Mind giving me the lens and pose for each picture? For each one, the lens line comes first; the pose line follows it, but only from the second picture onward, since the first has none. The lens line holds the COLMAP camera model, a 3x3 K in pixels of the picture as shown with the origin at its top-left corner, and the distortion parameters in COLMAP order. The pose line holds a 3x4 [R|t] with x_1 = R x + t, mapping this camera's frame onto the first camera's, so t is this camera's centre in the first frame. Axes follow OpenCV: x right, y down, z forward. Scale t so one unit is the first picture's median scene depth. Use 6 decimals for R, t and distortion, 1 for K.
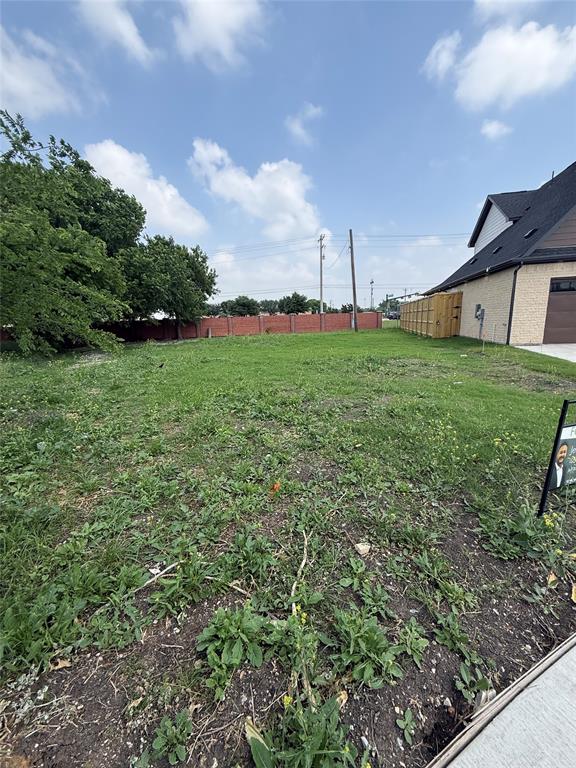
lens RADIAL K [[311.6, 0, 288.0], [0, 311.6, 384.0], [0, 0, 1]] dist [-0.000484, -0.000068]
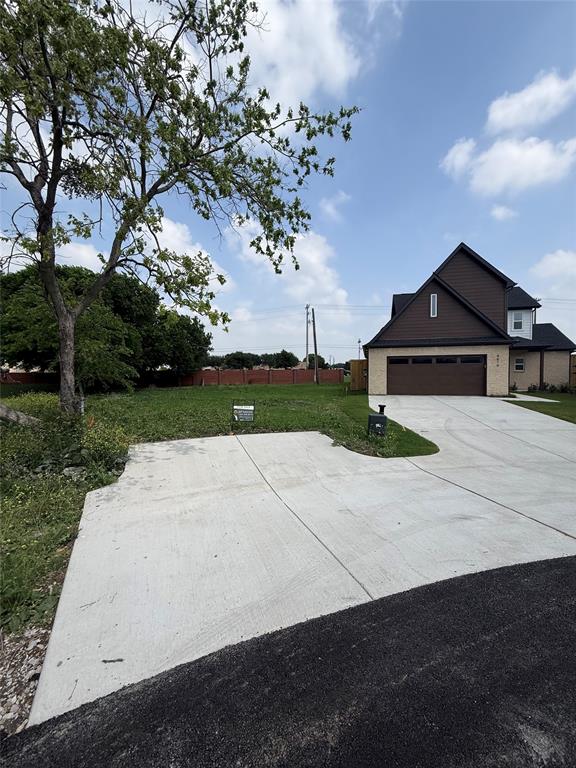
lens RADIAL K [[318.2, 0, 288.7], [0, 318.2, 374.4], [0, 0, 1]] dist [0.000477, 0.000056]
pose [[0.999105, 0.031519, -0.028208, 0.061947], [-0.036340, 0.980895, -0.191112, 0.018513], [0.021646, 0.191966, 0.981163, -0.119431]]
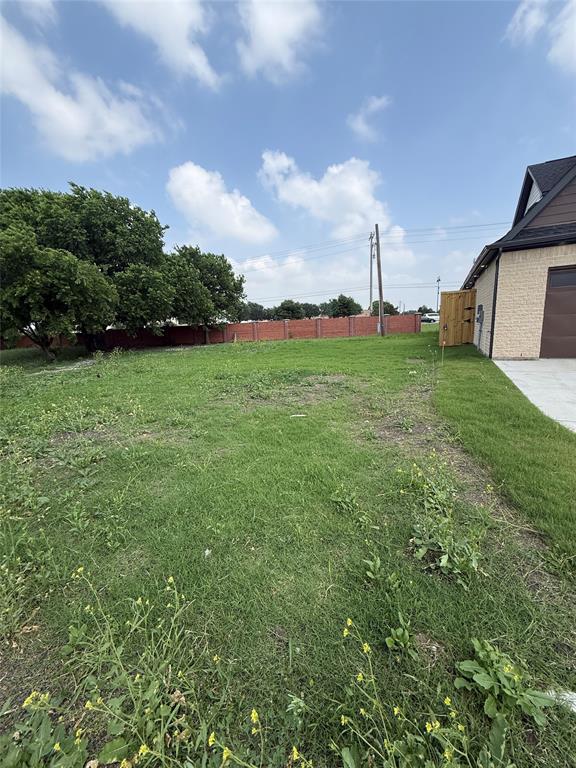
lens RADIAL K [[311.9, 0, 287.0], [0, 311.9, 380.1], [0, 0, 1]] dist [0.000479, -0.000410]
pose [[0.971712, 0.030949, -0.234133, 0.074559], [-0.035656, 0.999238, -0.015898, -0.008124], [0.233462, 0.023796, 0.972075, 0.028198]]
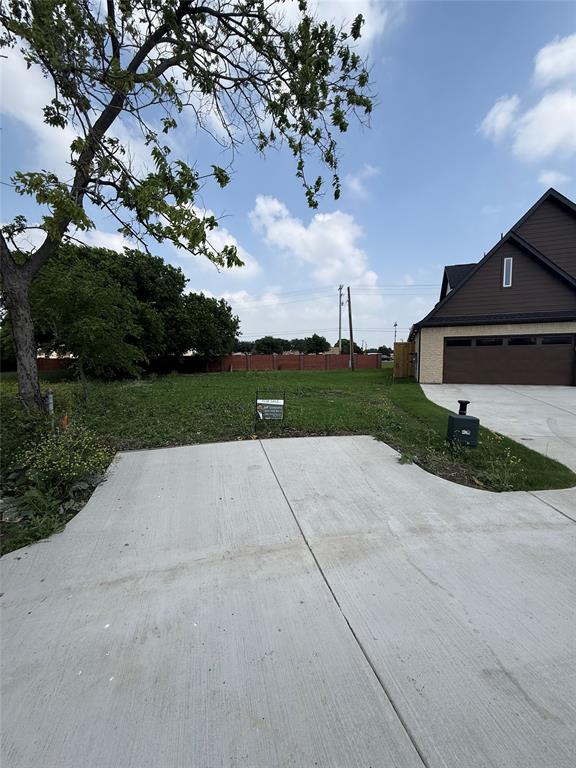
lens RADIAL K [[318.2, 0, 288.7], [0, 318.2, 374.4], [0, 0, 1]] dist [0.000477, 0.000056]
pose [[0.992098, 0.035053, -0.120470, 0.056488], [-0.052327, 0.988286, -0.143363, 0.011680], [0.114034, 0.148534, 0.982311, -0.079243]]
